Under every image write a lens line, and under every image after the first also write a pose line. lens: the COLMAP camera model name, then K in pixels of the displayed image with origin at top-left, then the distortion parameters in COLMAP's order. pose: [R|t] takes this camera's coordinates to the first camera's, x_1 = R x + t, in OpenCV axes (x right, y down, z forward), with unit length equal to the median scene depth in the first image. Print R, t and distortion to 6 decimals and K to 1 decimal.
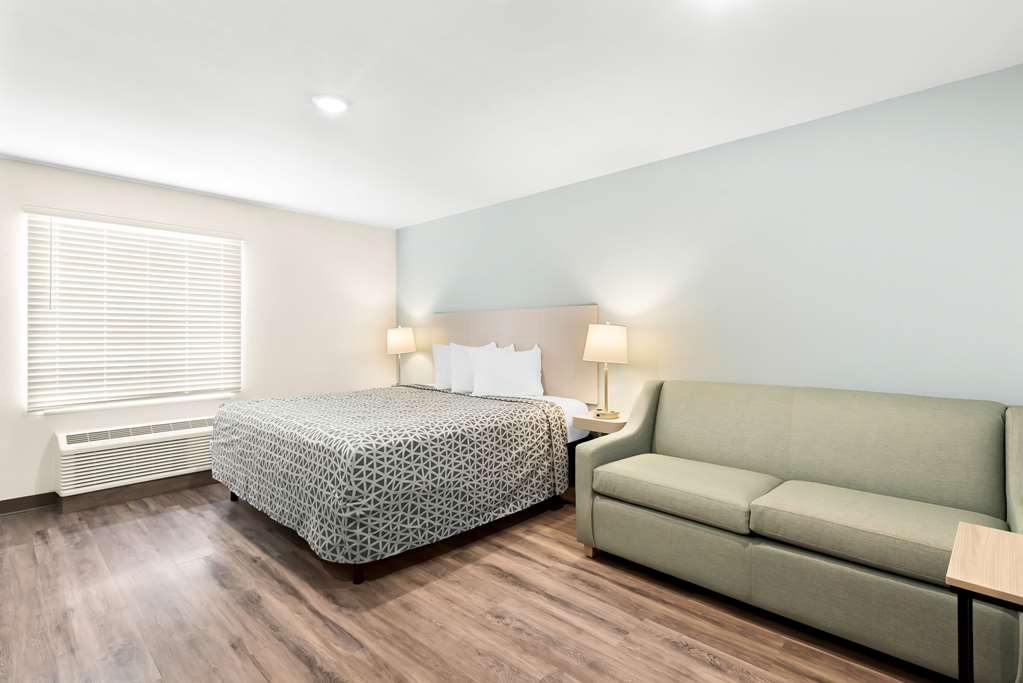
lens RADIAL K [[482.3, 0, 496.9], [0, 482.3, 333.2], [0, 0, 1]] dist [0.005321, -0.000891]
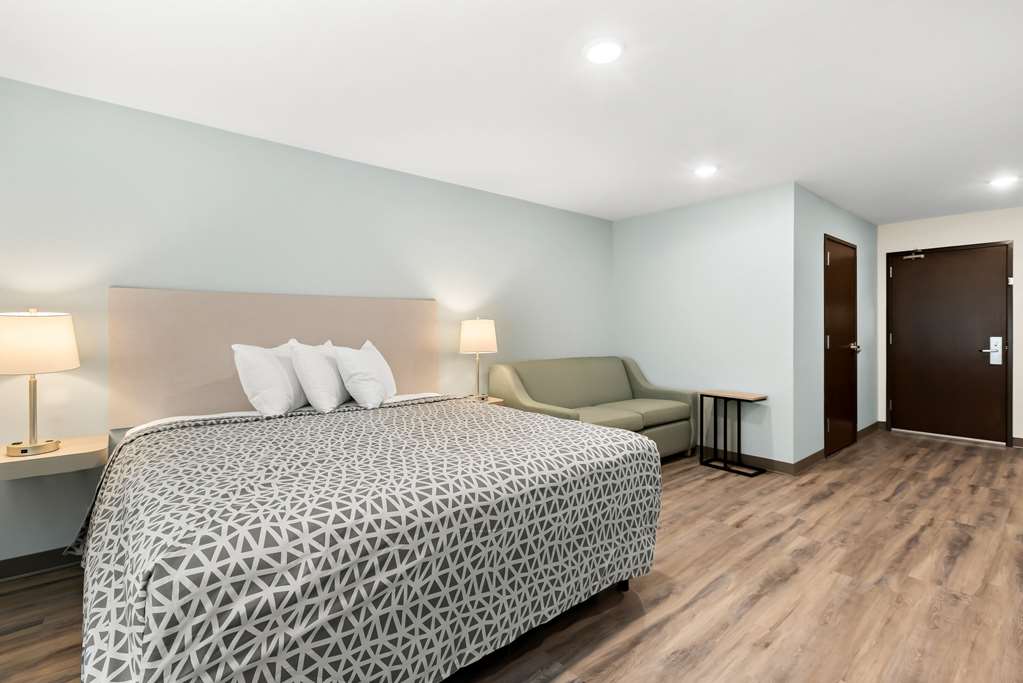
lens RADIAL K [[482.3, 0, 496.9], [0, 482.3, 333.2], [0, 0, 1]] dist [0.005321, -0.000891]
pose [[0.105091, -0.005233, 0.994449, -1.195138], [0.001532, 0.999986, 0.005100, 0.010354], [-0.994461, 0.000988, 0.105097, 1.096578]]
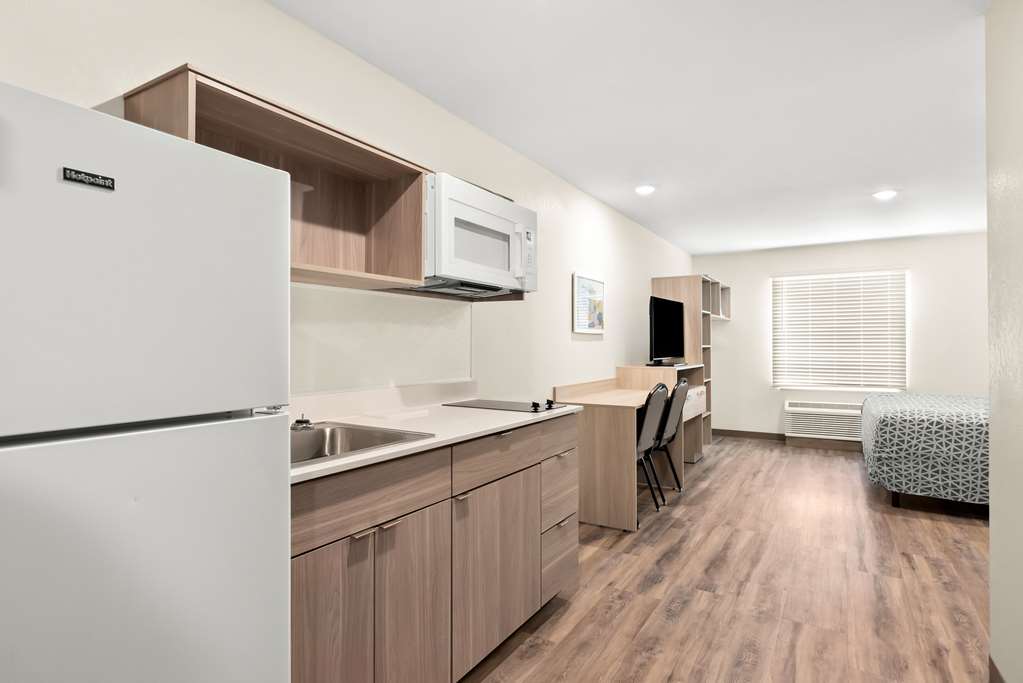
lens RADIAL K [[525.7, 0, 511.5], [0, 525.7, 341.5], [0, 0, 1]] dist [-0.002081, -0.001136]
pose [[0.206311, -0.004304, -0.978477, 1.033298], [0.002612, 0.999989, -0.003848, -0.002740], [0.978483, -0.001762, 0.206320, -0.501083]]
